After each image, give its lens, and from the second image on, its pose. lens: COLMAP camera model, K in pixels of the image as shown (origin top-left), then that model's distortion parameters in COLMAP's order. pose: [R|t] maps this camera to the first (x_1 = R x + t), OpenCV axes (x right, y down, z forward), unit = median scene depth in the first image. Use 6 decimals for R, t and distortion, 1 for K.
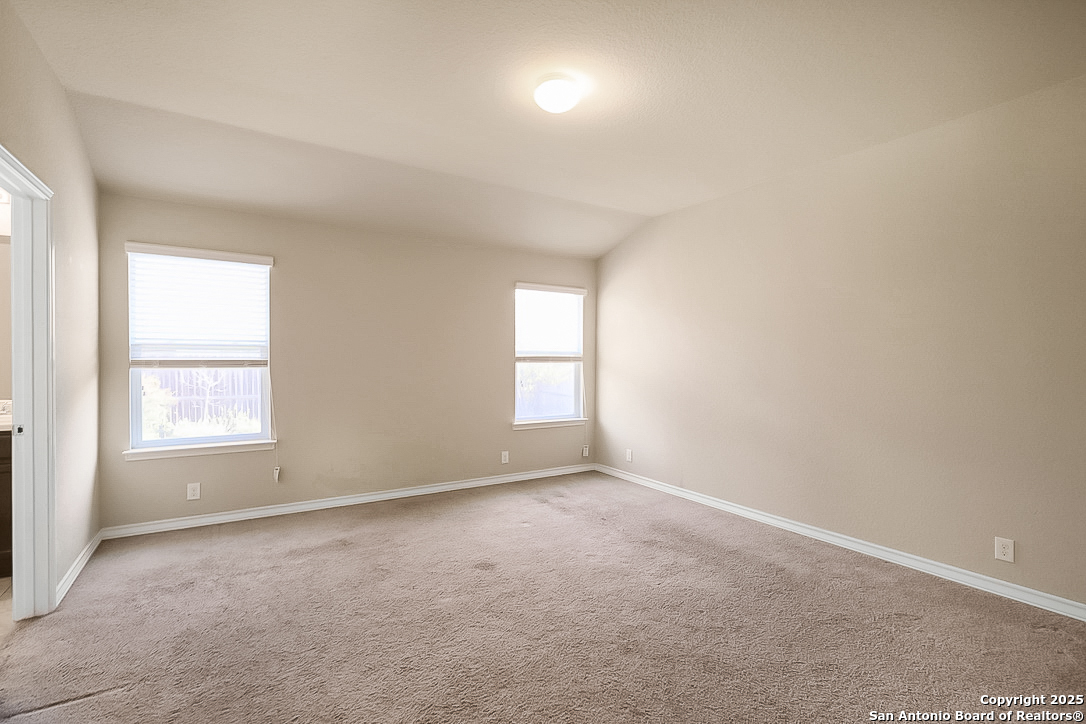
lens RADIAL K [[504.7, 0, 539.7], [0, 504.7, 365.4], [0, 0, 1]] dist [-0.000919, 0.001381]
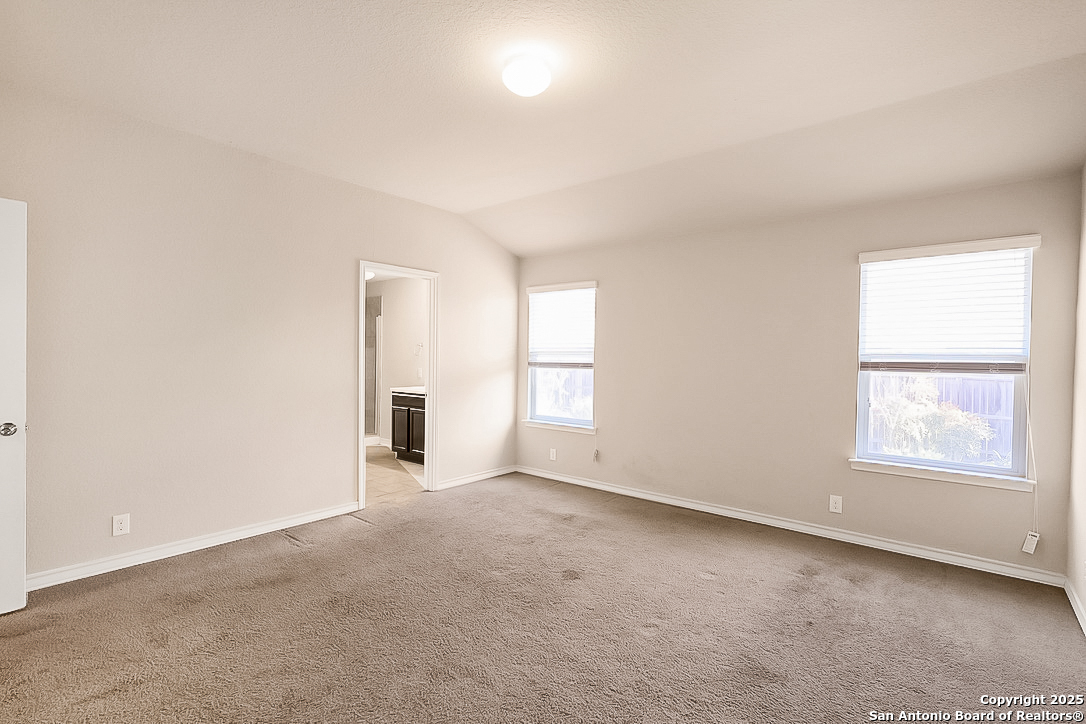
lens RADIAL K [[504.7, 0, 539.7], [0, 504.7, 365.4], [0, 0, 1]] dist [-0.000919, 0.001381]
pose [[0.302468, 0.013557, -0.953063, 0.640281], [-0.023056, 0.999710, 0.006903, -0.010818], [0.952881, 0.019886, 0.302693, 0.510684]]
